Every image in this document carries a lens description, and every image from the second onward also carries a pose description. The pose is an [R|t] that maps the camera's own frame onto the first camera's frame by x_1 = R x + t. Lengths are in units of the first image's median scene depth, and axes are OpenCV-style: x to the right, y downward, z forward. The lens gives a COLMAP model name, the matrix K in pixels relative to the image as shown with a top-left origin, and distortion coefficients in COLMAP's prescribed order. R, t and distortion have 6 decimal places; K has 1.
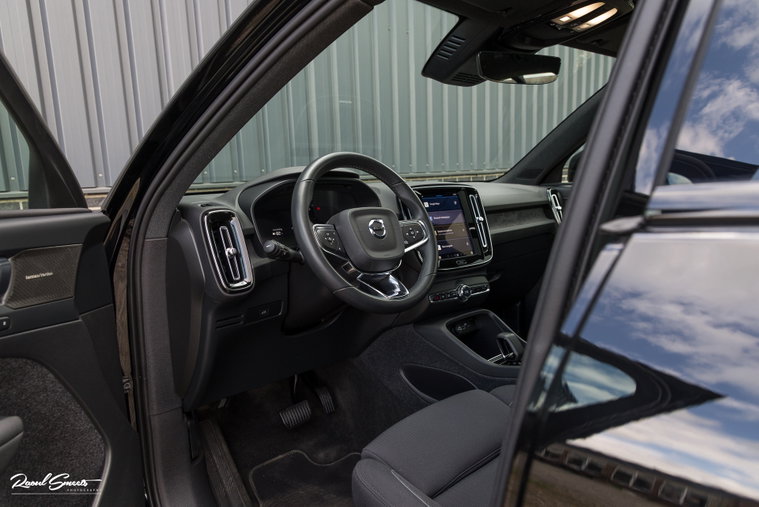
lens RADIAL K [[512.6, 0, 379.5], [0, 512.6, 253.5], [0, 0, 1]] dist [0.000308, 0.004985]
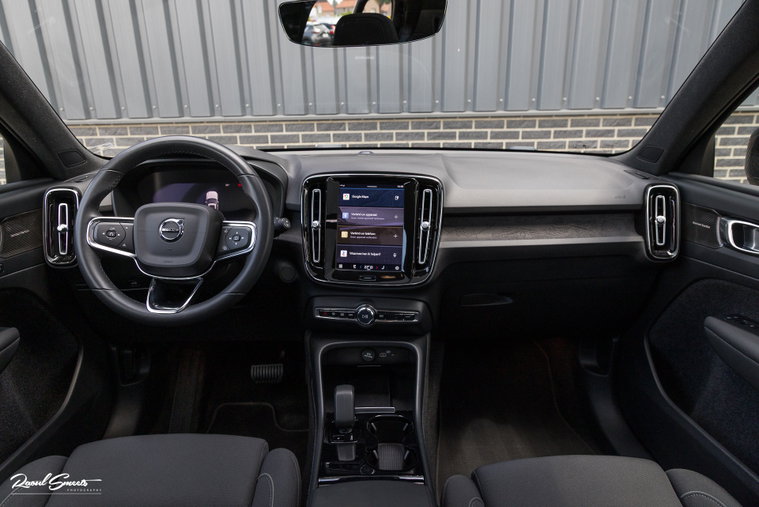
lens RADIAL K [[512.6, 0, 379.5], [0, 512.6, 253.5], [0, 0, 1]] dist [0.000308, 0.004985]
pose [[0.747454, 0.238640, -0.619971, 0.623329], [-0.115361, 0.965698, 0.232635, -0.195031], [0.654221, -0.102363, 0.749344, 0.422071]]
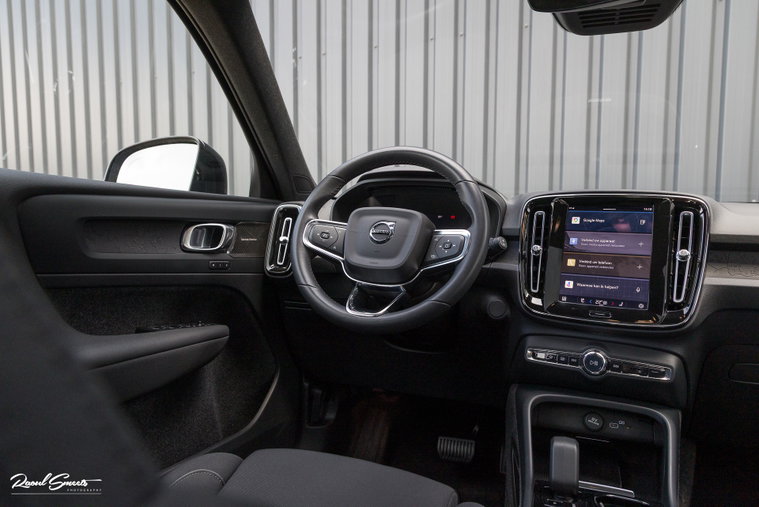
lens RADIAL K [[512.6, 0, 379.5], [0, 512.6, 253.5], [0, 0, 1]] dist [0.000308, 0.004985]
pose [[0.441737, 0.107735, -0.890652, 0.565937], [-0.162029, 0.986019, 0.038909, -0.035980], [0.882392, 0.127124, 0.453017, 0.461970]]
